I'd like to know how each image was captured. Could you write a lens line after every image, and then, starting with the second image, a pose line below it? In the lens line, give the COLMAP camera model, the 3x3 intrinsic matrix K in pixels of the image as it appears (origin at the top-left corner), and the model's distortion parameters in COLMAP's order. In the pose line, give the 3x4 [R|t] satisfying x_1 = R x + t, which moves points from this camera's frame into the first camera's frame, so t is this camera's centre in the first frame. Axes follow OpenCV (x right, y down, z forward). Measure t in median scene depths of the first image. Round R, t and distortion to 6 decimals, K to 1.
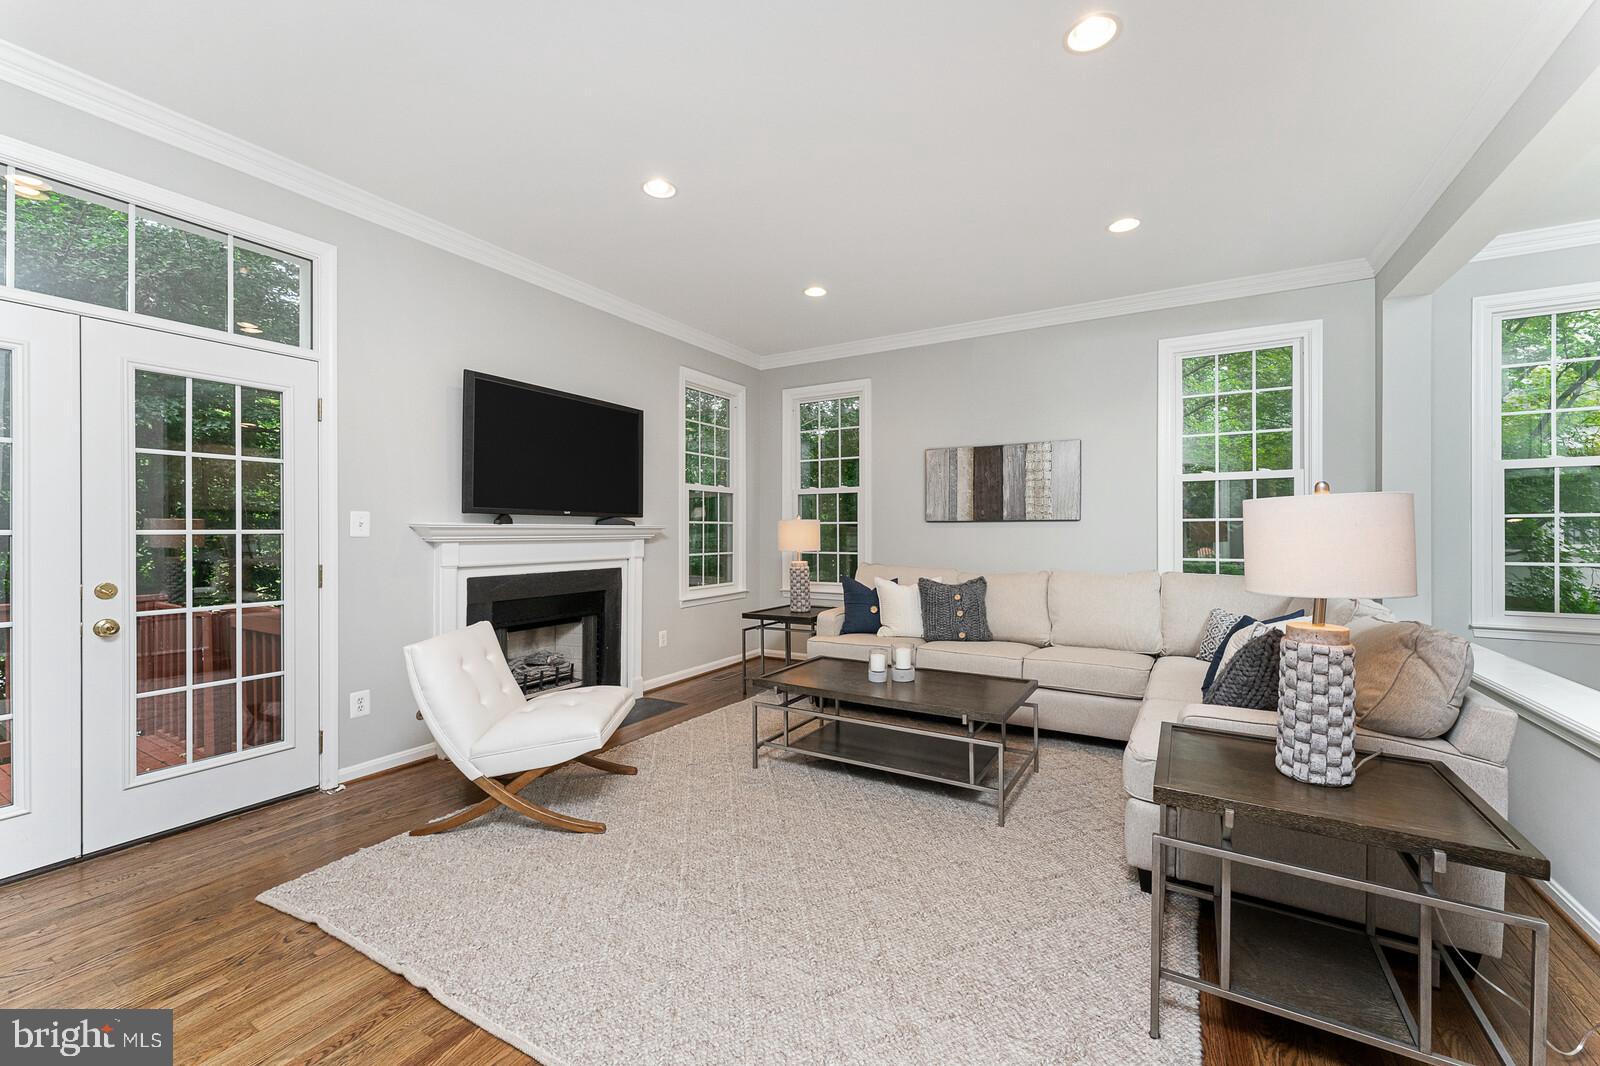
lens RADIAL K [[641.3, 0, 806.1], [0, 641.3, 528.7], [0, 0, 1]] dist [0.001936, -0.000068]
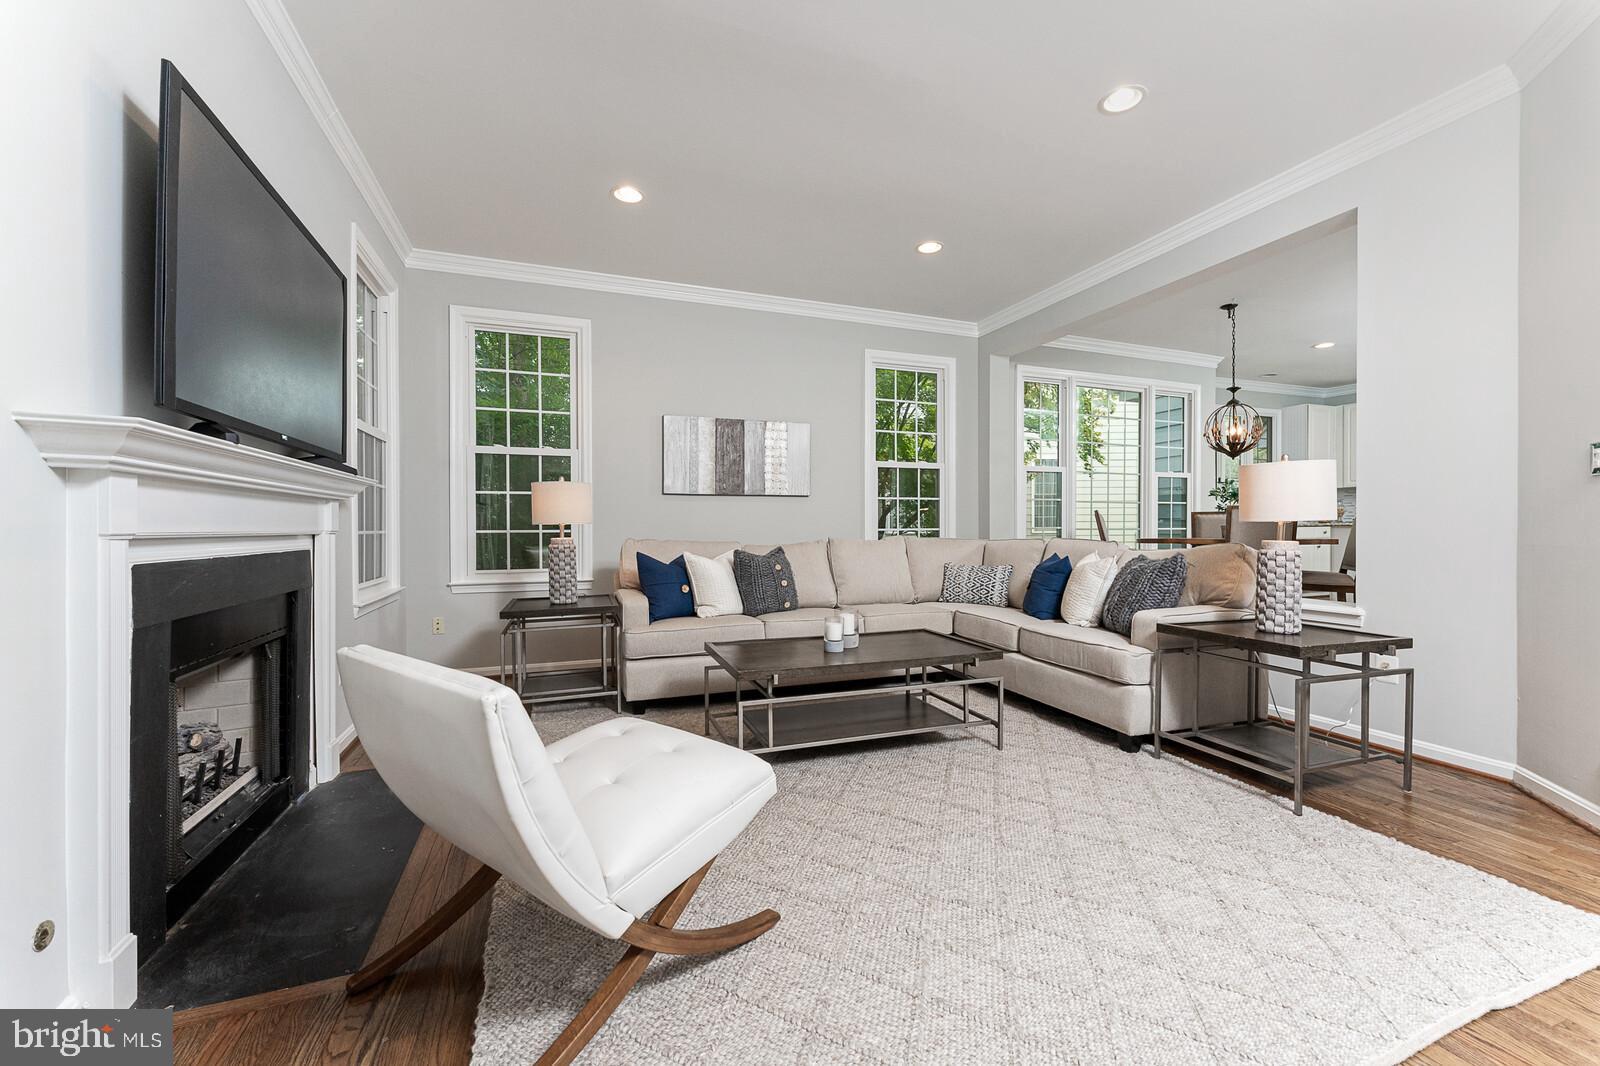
lens RADIAL K [[641.3, 0, 812.9], [0, 641.3, 532.2], [0, 0, 1]] dist [0.001936, -0.000068]
pose [[0.619523, -0.007473, 0.784943, -0.471387], [0.001168, 0.999962, 0.008599, 0.042522], [-0.784978, -0.004410, 0.619509, 0.332739]]
